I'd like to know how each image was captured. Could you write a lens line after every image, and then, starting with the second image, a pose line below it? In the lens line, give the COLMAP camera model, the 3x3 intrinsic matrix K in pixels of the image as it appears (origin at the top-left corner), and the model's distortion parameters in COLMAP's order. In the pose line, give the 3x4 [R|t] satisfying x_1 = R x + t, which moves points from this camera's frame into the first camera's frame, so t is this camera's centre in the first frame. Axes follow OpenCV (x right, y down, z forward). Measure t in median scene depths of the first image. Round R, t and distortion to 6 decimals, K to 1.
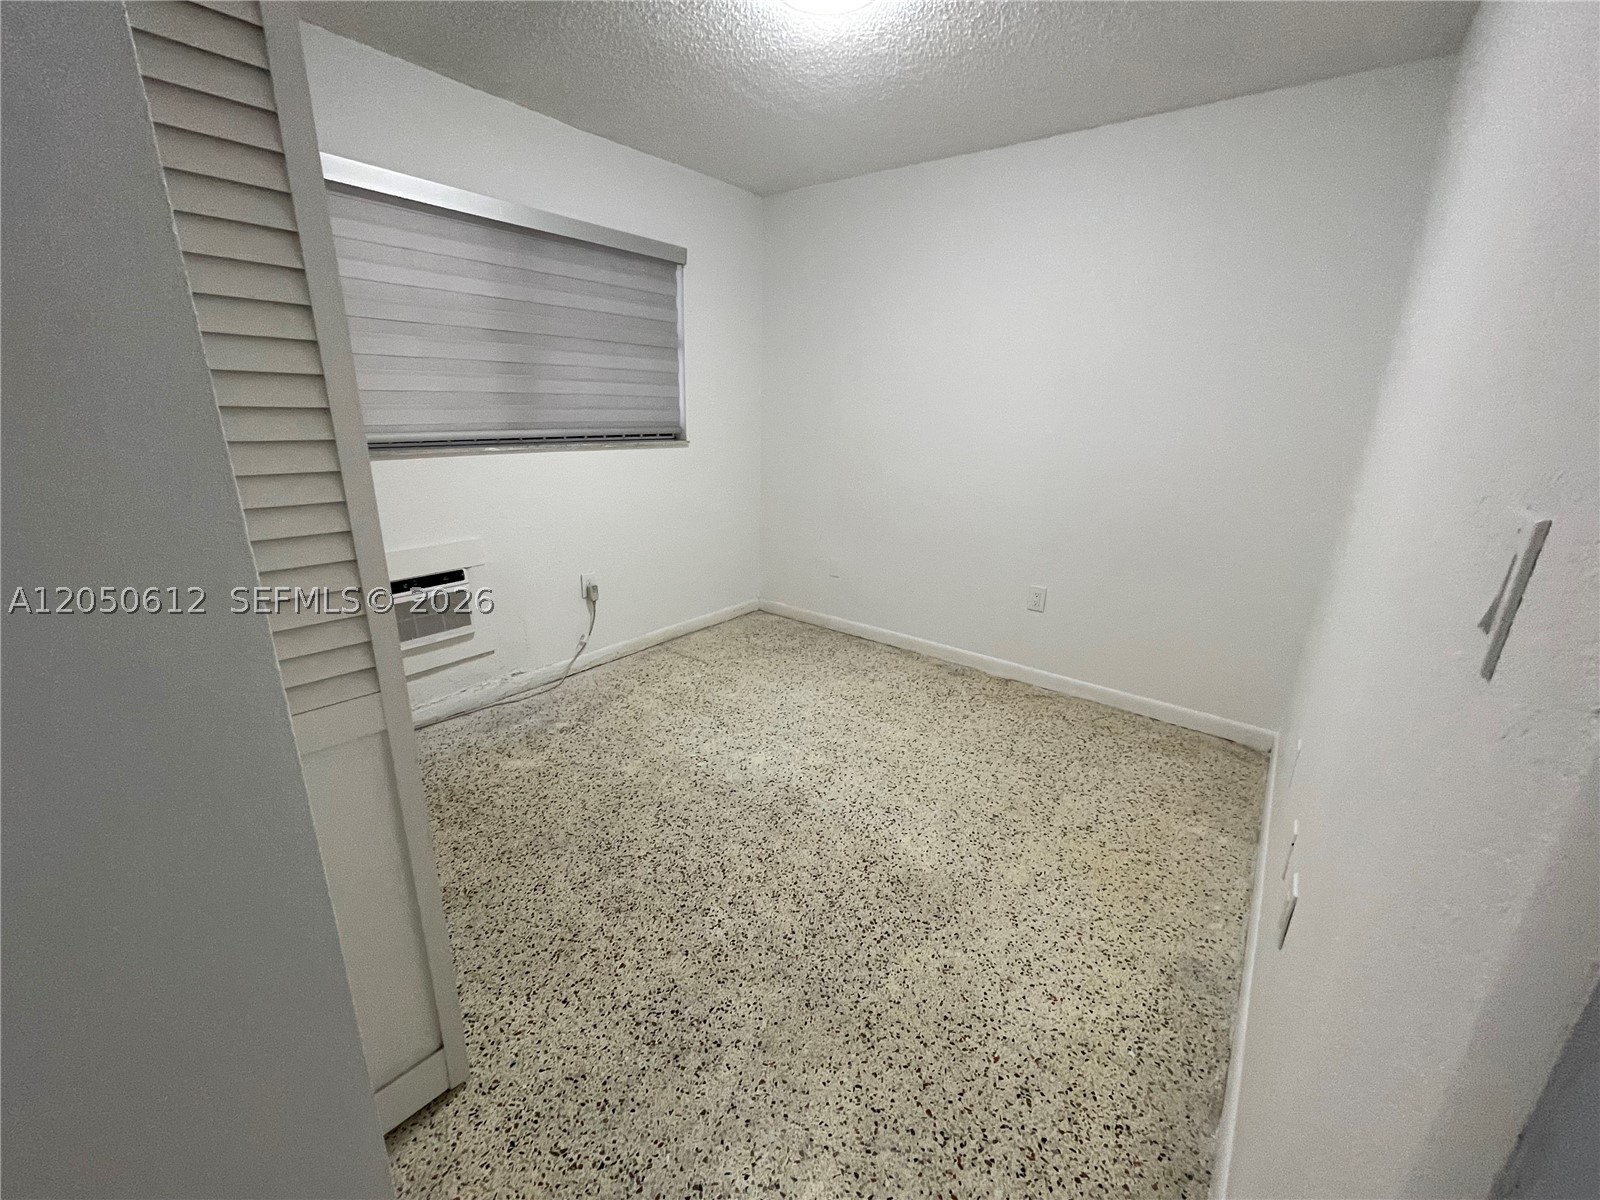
lens RADIAL K [[645.6, 0, 795.8], [0, 645.6, 594.5], [0, 0, 1]] dist [-0.005364, 0.001745]
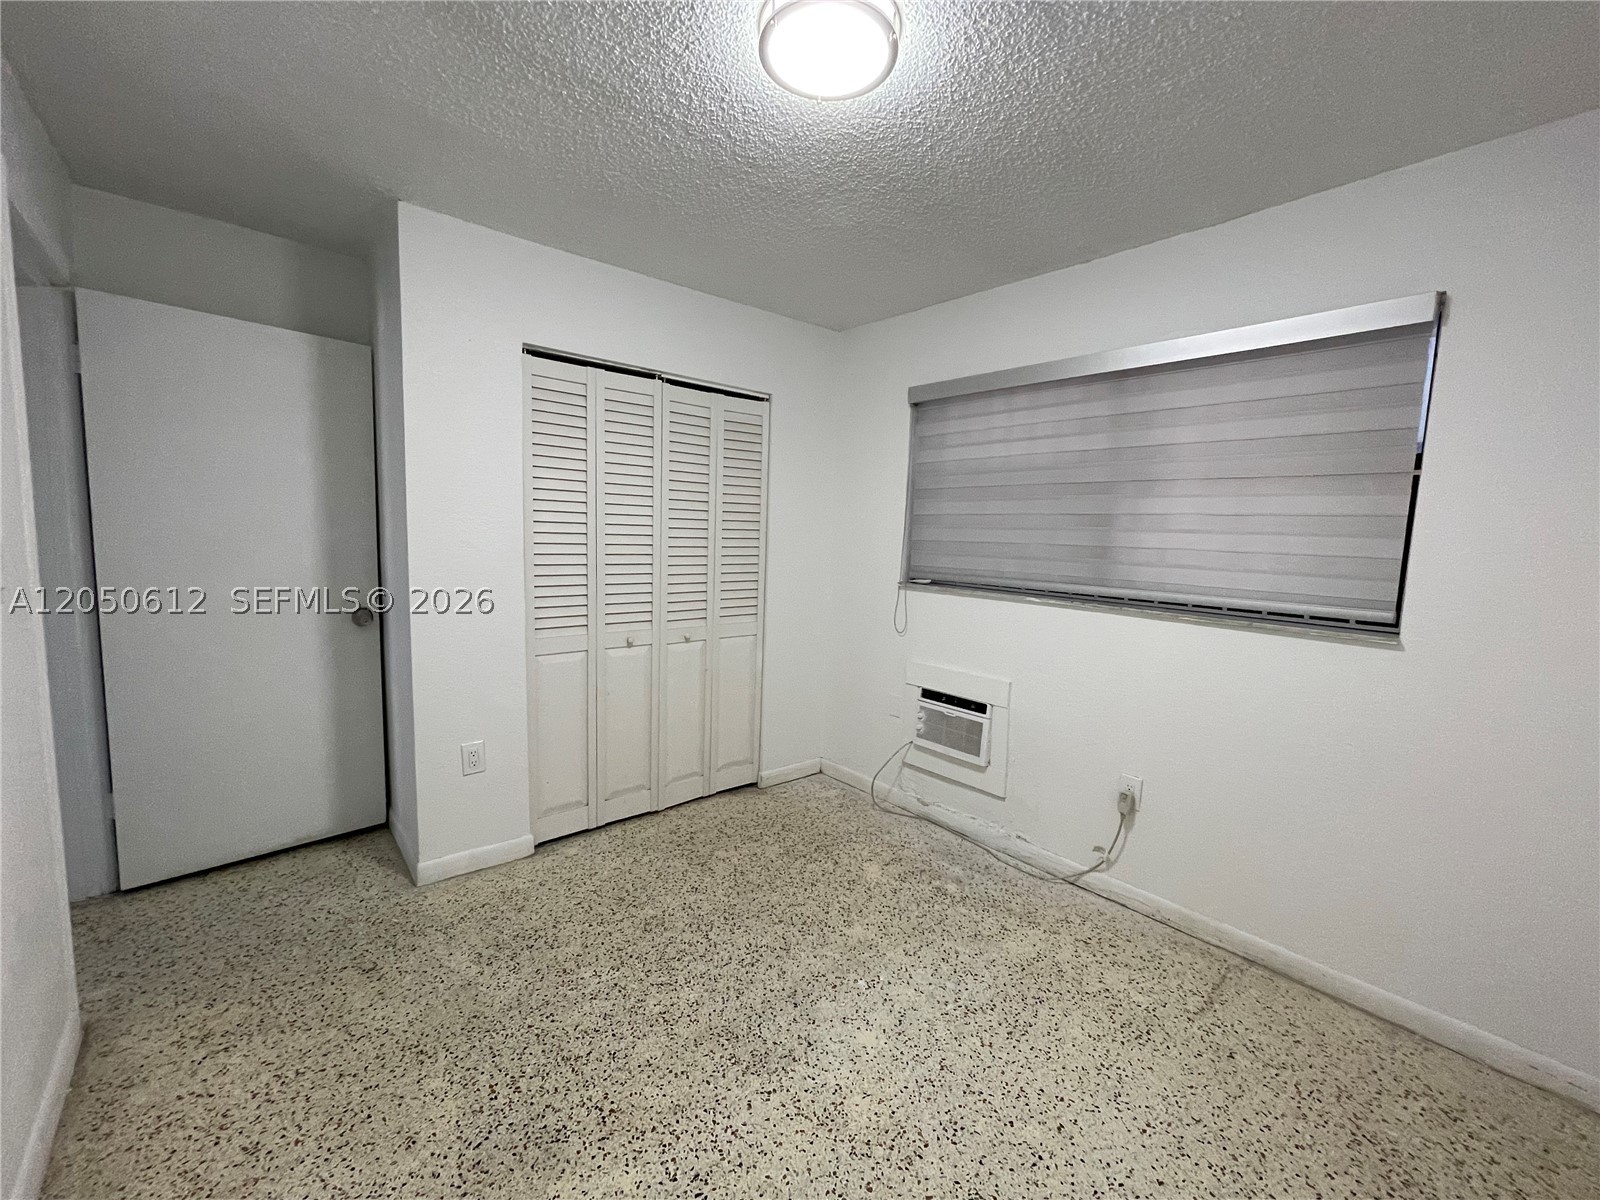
lens RADIAL K [[645.6, 0, 800.3], [0, 645.6, 594.9], [0, 0, 1]] dist [-0.005364, 0.001745]
pose [[-0.182596, 0.060746, -0.981310, 0.752792], [-0.323856, 0.938673, 0.118368, -0.310829], [0.928319, 0.339417, -0.151724, 1.086679]]
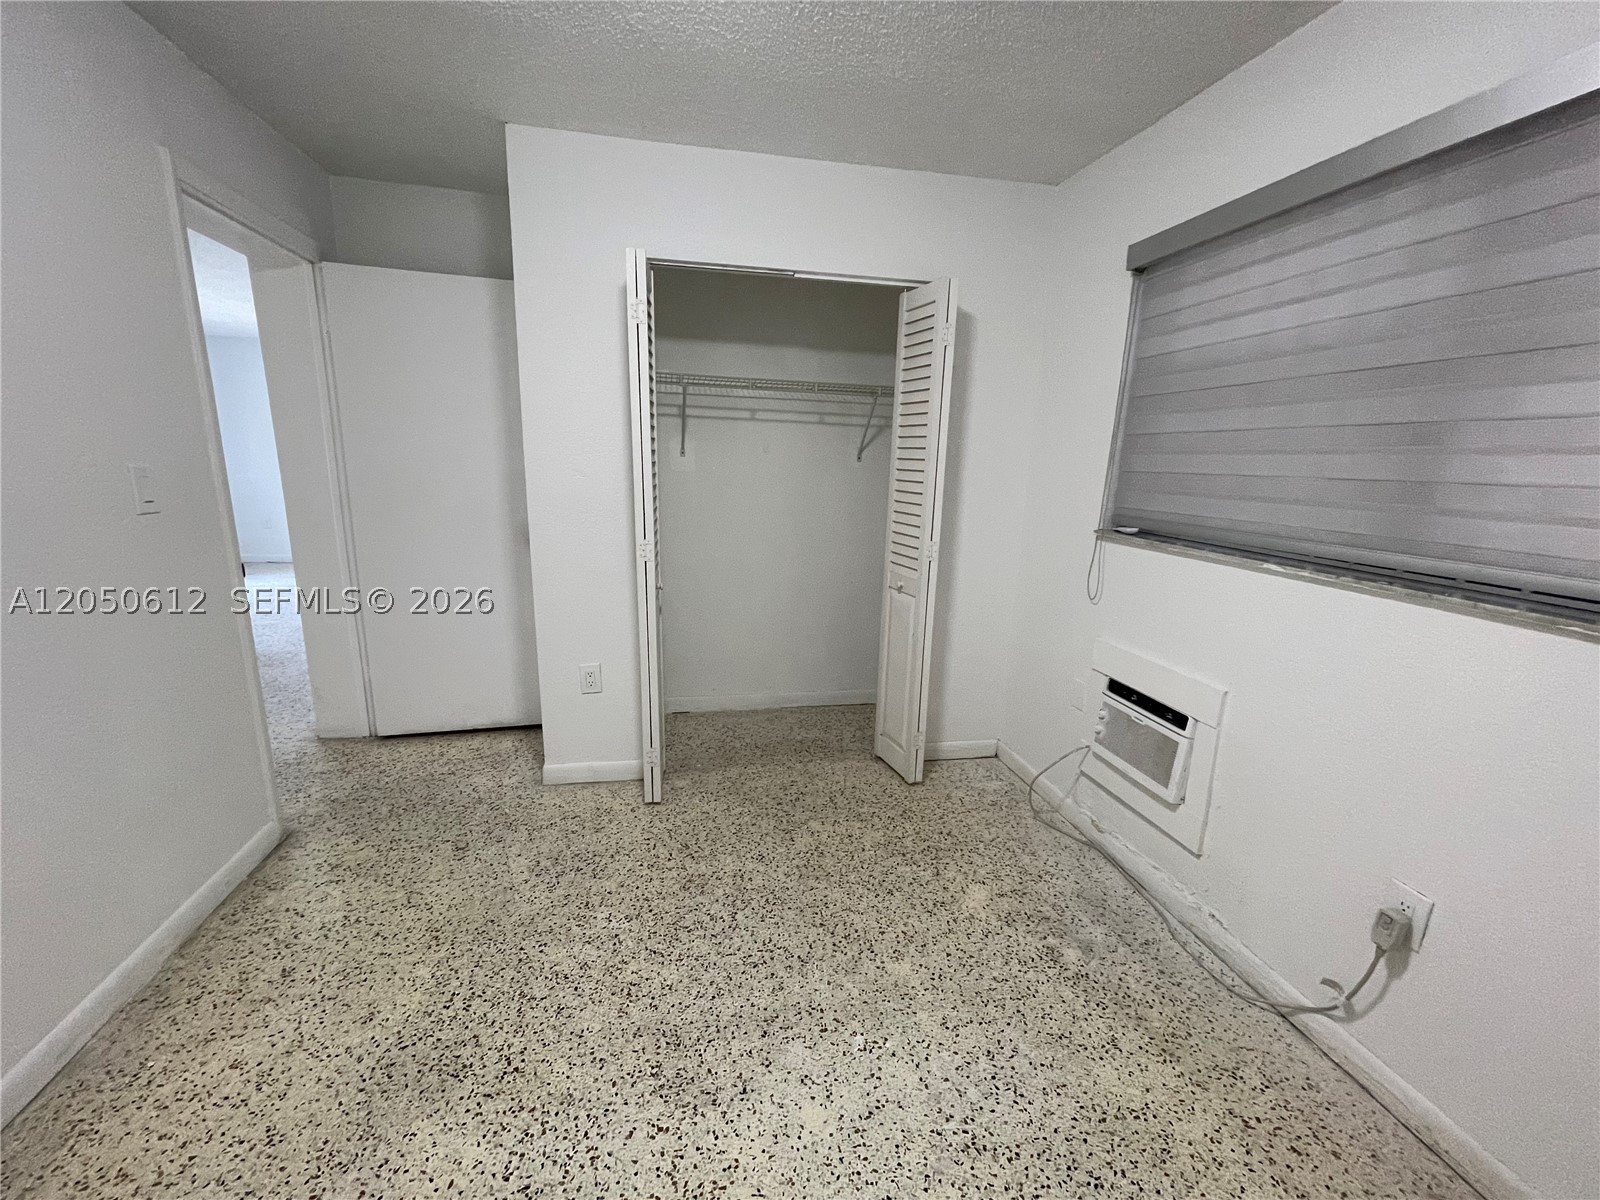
lens RADIAL K [[645.6, 0, 799.2], [0, 645.6, 598.3], [0, 0, 1]] dist [-0.005364, 0.001745]
pose [[-0.638514, 0.118872, -0.760374, 0.381348], [-0.268905, 0.891268, 0.365145, -0.401148], [0.721103, 0.437619, -0.537122, 1.352569]]
